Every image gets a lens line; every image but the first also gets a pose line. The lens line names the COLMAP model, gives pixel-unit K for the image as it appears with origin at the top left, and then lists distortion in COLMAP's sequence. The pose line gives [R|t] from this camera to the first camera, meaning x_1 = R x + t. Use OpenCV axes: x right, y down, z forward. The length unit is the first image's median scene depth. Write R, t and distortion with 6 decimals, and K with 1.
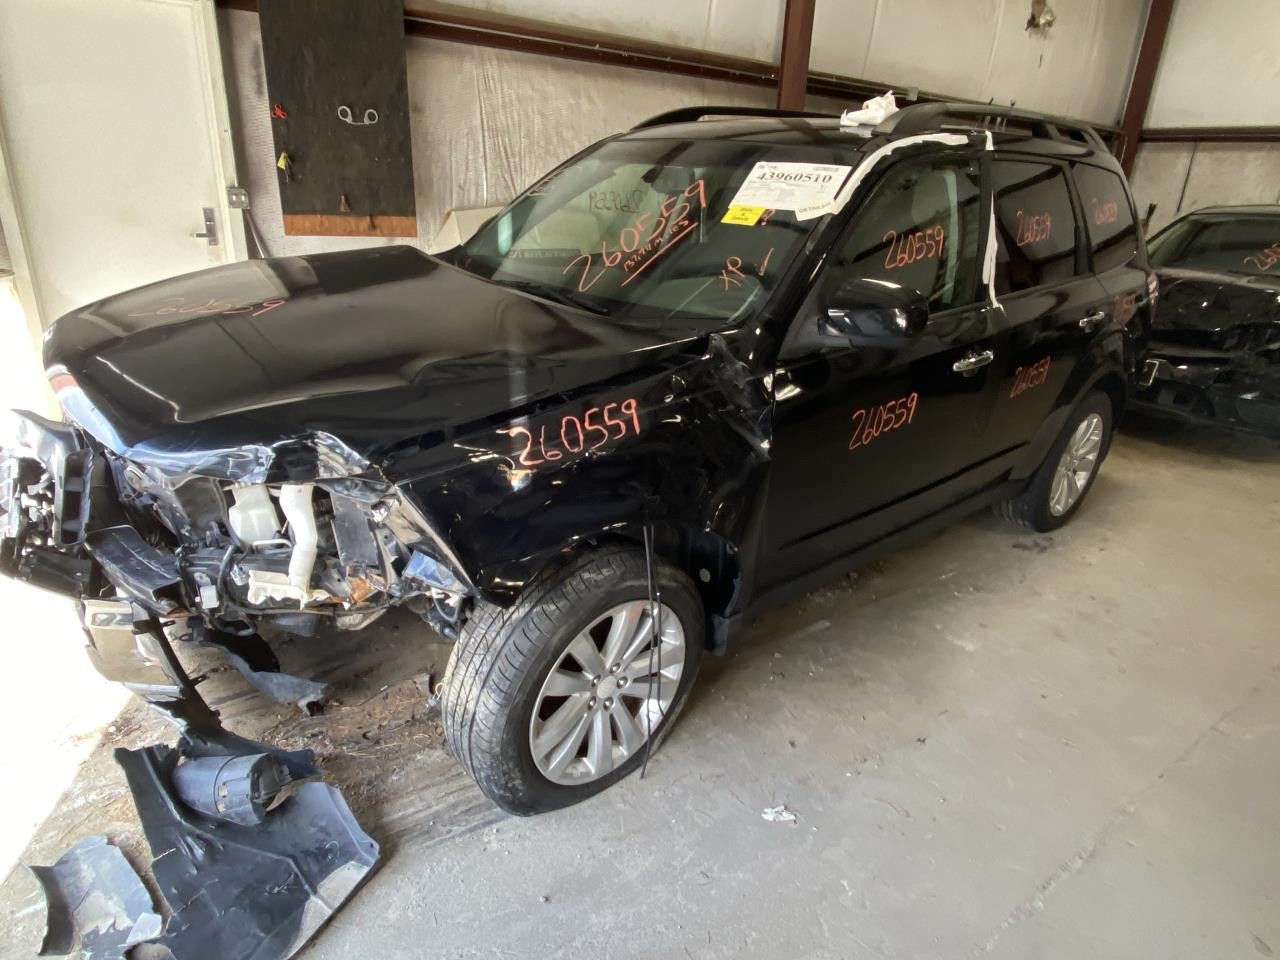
lens RADIAL K [[785.1, 0, 640.0], [0, 785.1, 480.0], [0, 0, 1]] dist [0.024596, -0.055416]
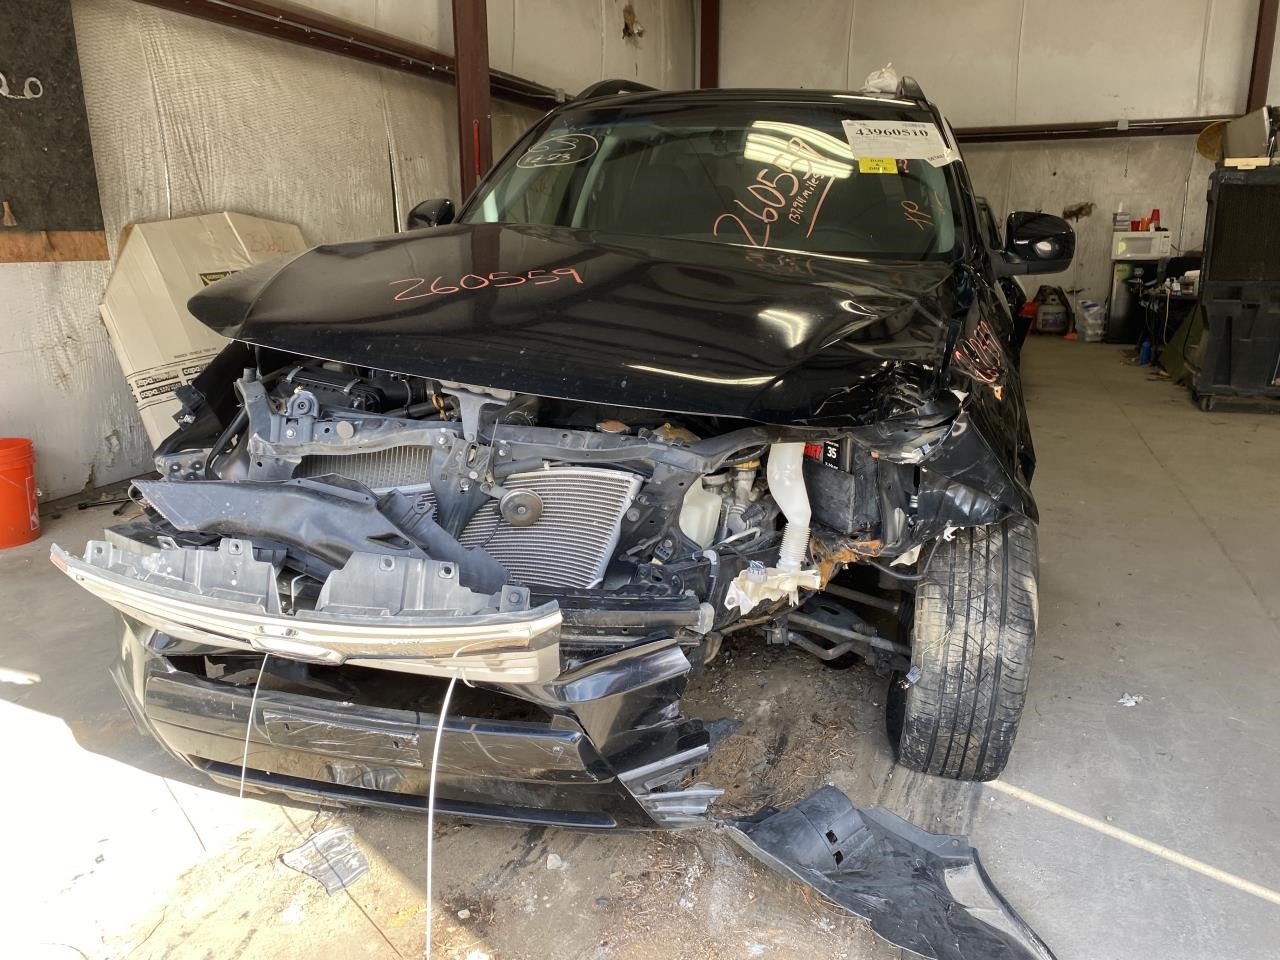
lens RADIAL K [[977.6, 0, 640.0], [0, 977.6, 480.0], [0, 0, 1]] dist [-0.007319, -0.034767]
pose [[0.810872, -0.179254, 0.557094, -0.395538], [0.235680, 0.971352, -0.030492, 0.009986], [-0.535669, 0.156021, 0.829889, 0.081945]]
